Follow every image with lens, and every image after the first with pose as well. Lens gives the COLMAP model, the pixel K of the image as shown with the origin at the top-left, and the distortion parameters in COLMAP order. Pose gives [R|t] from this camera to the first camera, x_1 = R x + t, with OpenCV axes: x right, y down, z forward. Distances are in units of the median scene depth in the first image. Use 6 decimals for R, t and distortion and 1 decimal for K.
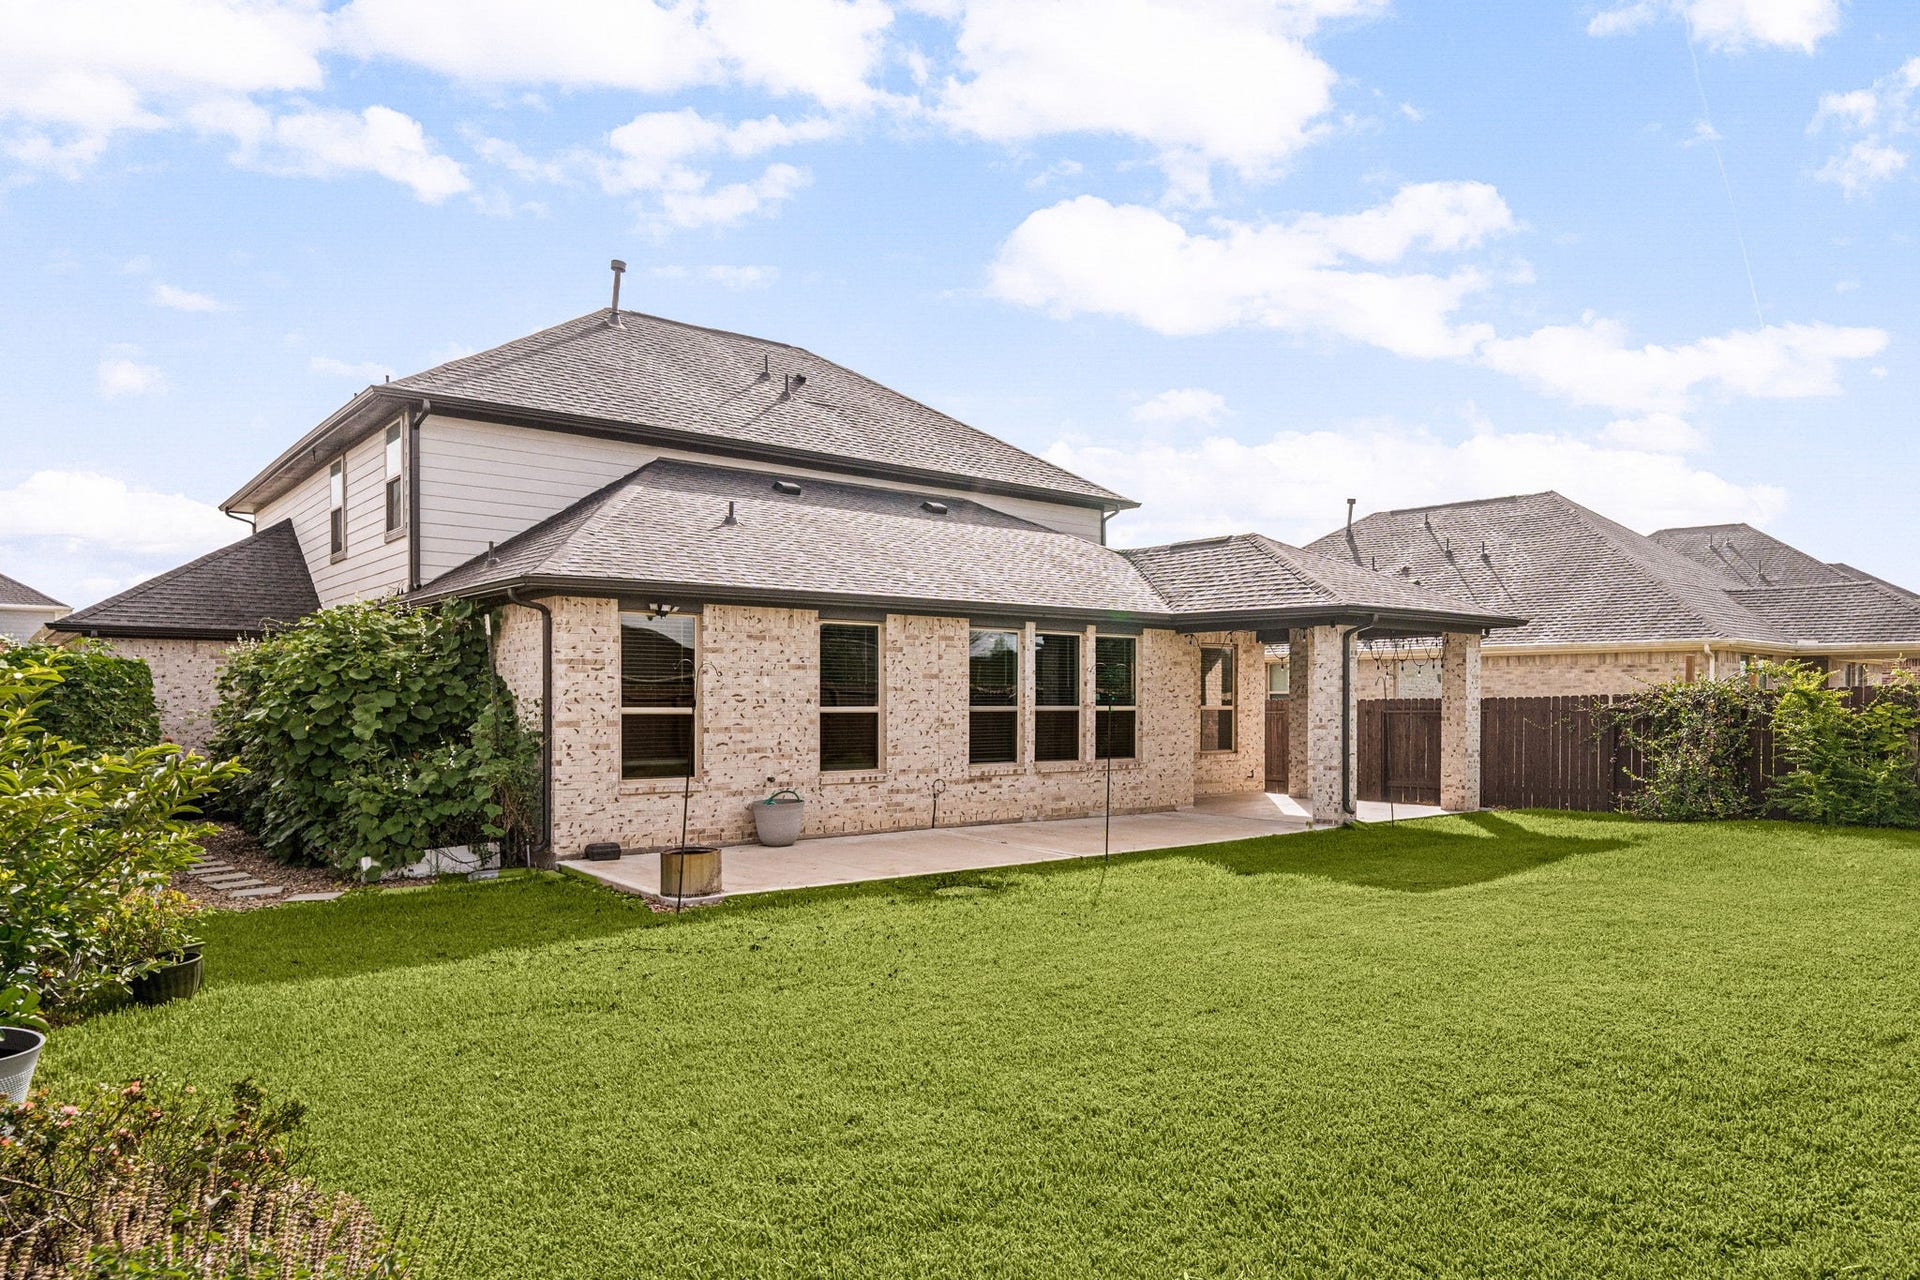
lens RADIAL K [[956.7, 0, 964.0], [0, 956.7, 714.4], [0, 0, 1]] dist [-0.000488, 0.000077]
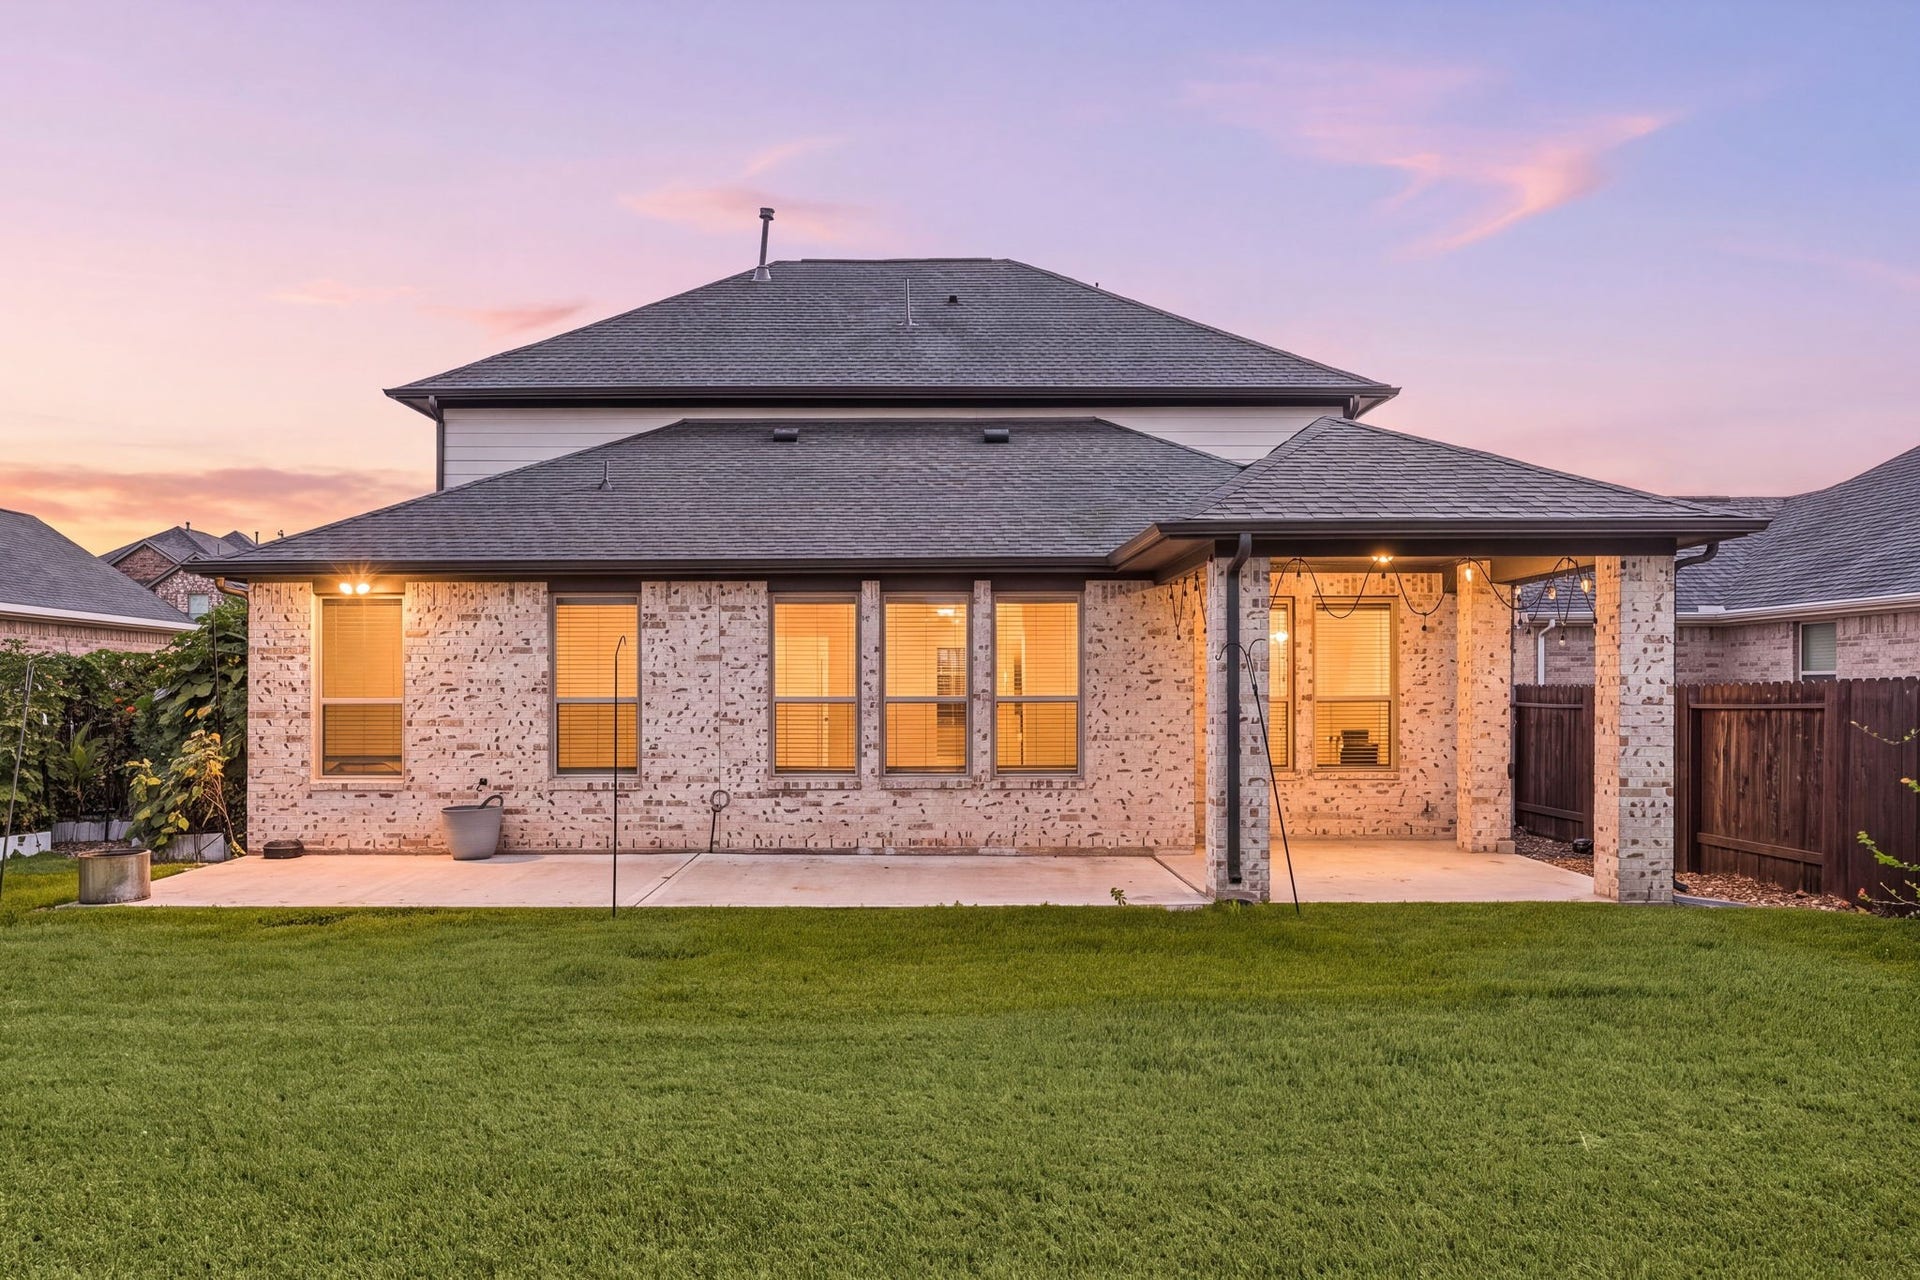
lens RADIAL K [[1123.4, 0, 962.5], [0, 1123.4, 706.0], [0, 0, 1]] dist [0.000612, 0.000228]
pose [[0.840321, 0.003871, -0.542075, 0.716517], [-0.004430, 0.999990, 0.000275, -0.002096], [0.542070, 0.002170, 0.840330, 0.386144]]
